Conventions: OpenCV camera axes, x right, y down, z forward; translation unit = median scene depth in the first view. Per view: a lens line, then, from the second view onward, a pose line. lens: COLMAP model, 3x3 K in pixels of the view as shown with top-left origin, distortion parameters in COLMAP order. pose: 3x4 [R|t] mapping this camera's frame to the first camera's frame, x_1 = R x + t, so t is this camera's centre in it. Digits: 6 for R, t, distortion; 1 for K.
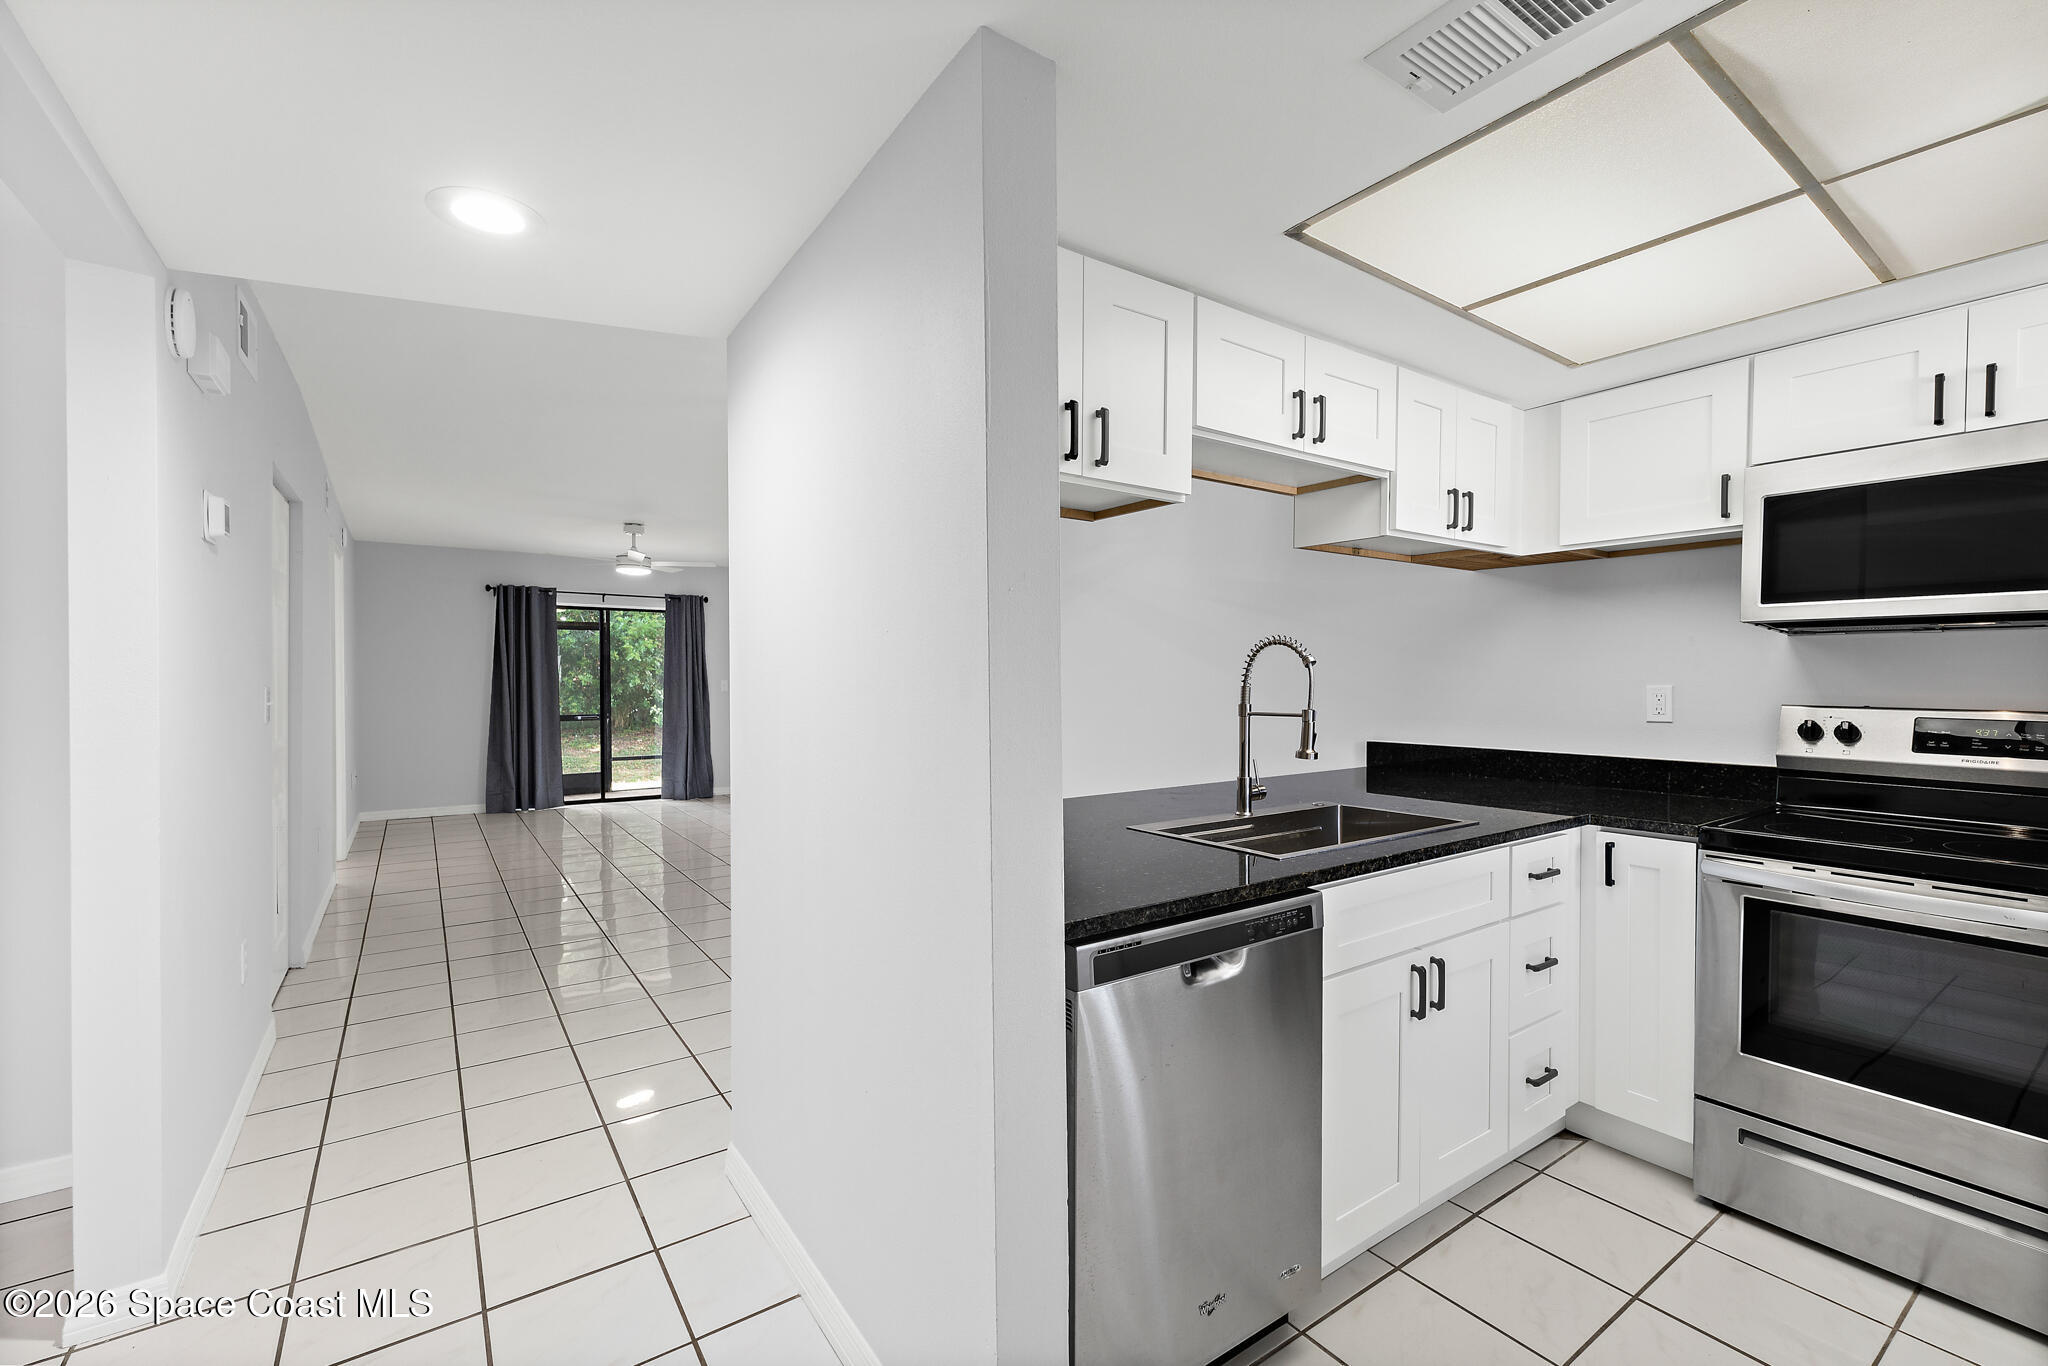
lens RADIAL K [[862.1, 0, 1014.7], [0, 862.1, 696.7], [0, 0, 1]] dist [0.007253, -0.001177]
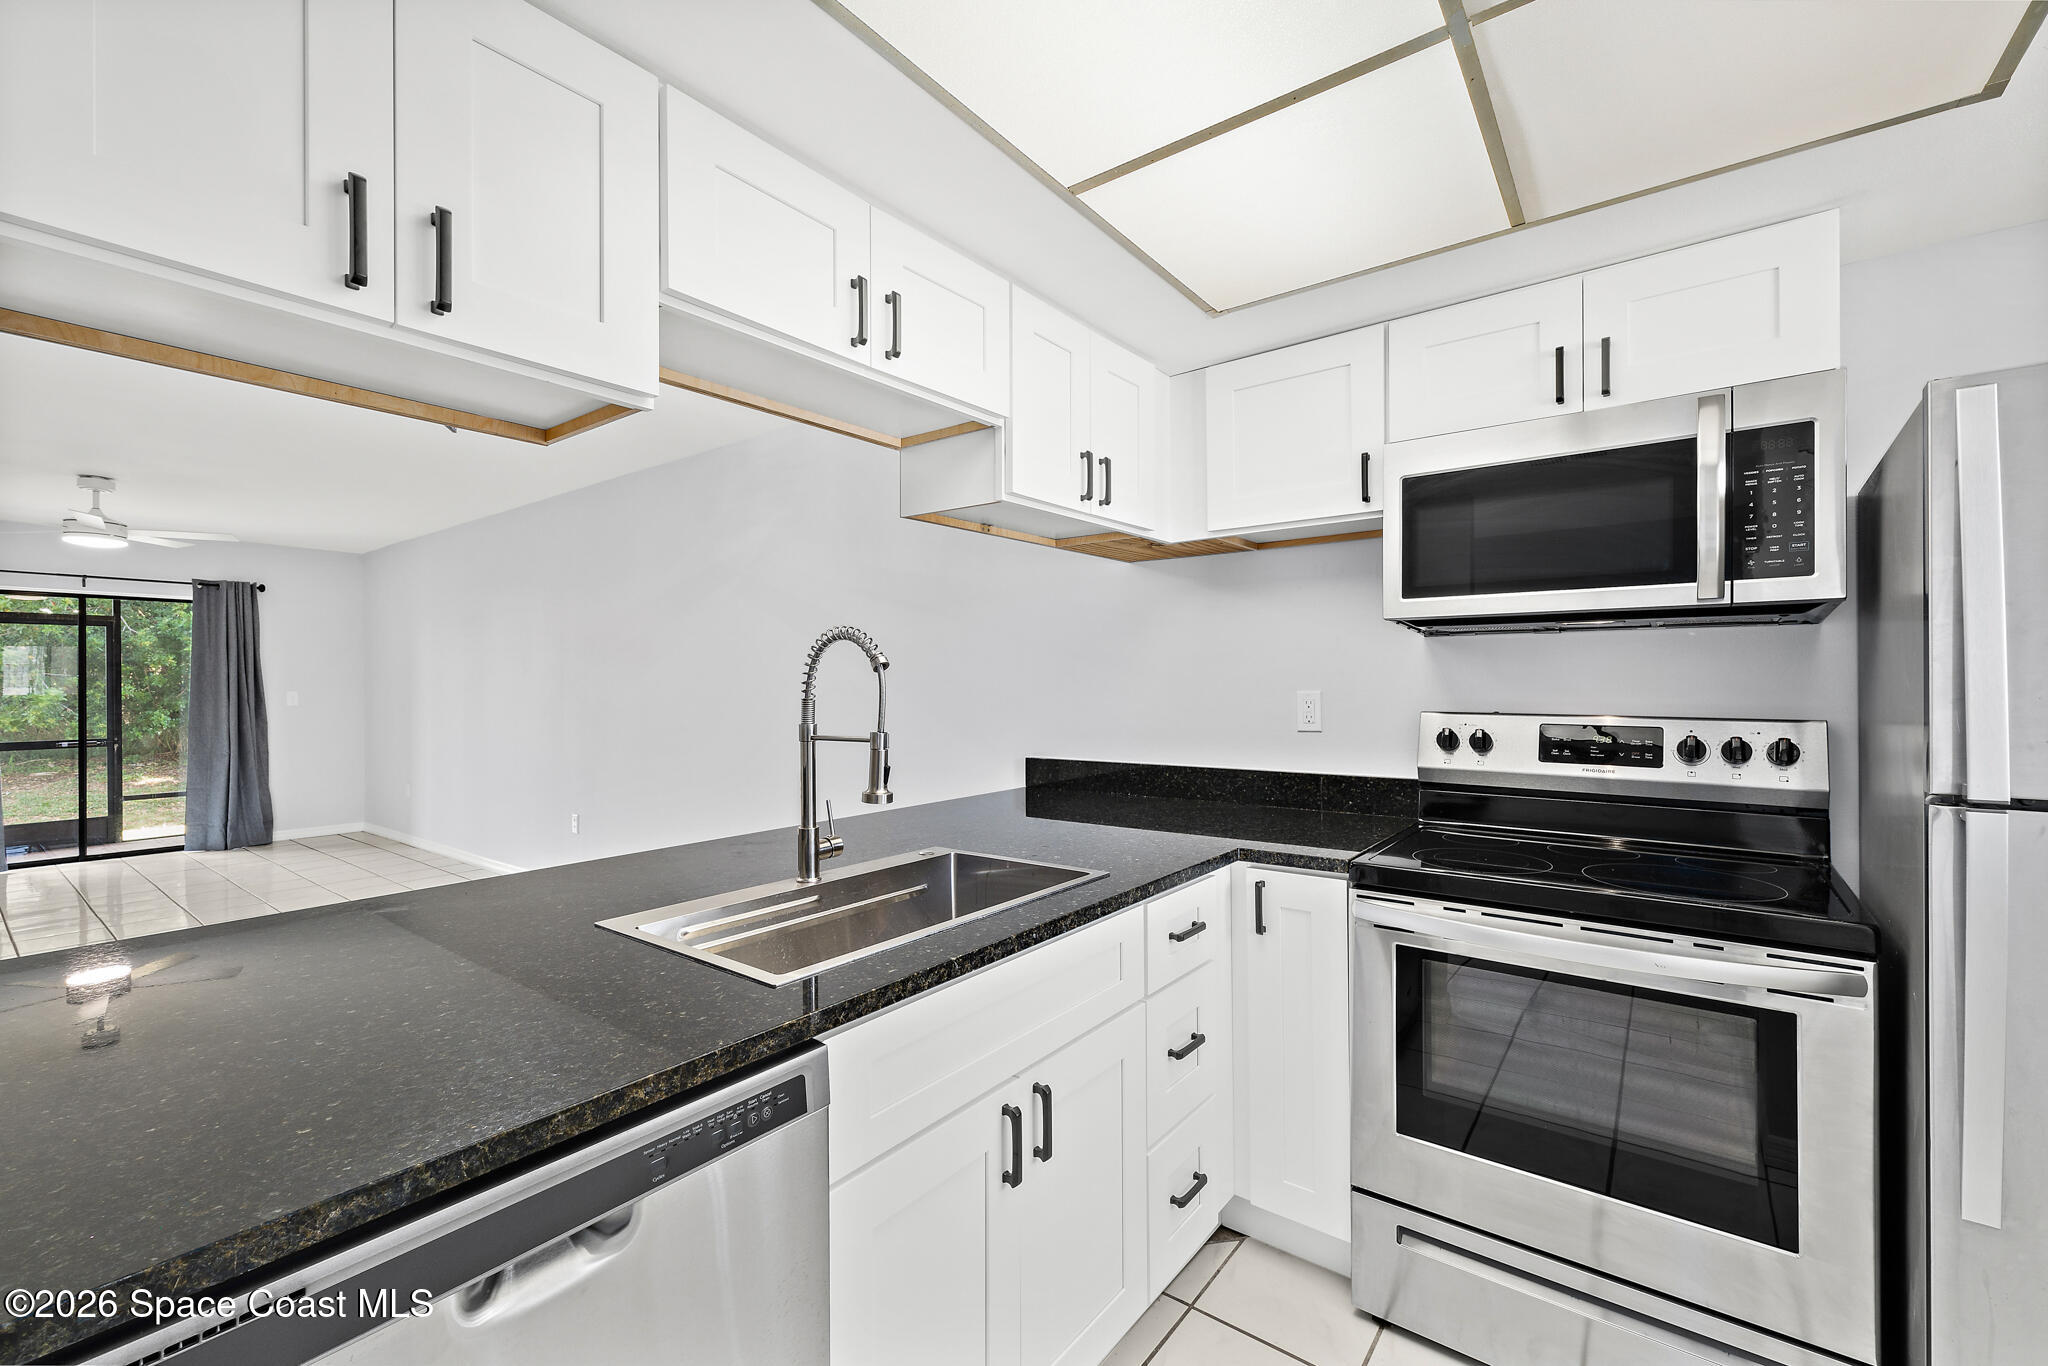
lens RADIAL K [[862.1, 0, 1010.7], [0, 862.1, 683.6], [0, 0, 1]] dist [0.007253, -0.001177]
pose [[0.955558, -0.006891, 0.294724, 0.215739], [0.013465, 0.999704, -0.020282, -0.008065], [-0.294497, 0.023349, 0.955367, 0.272785]]
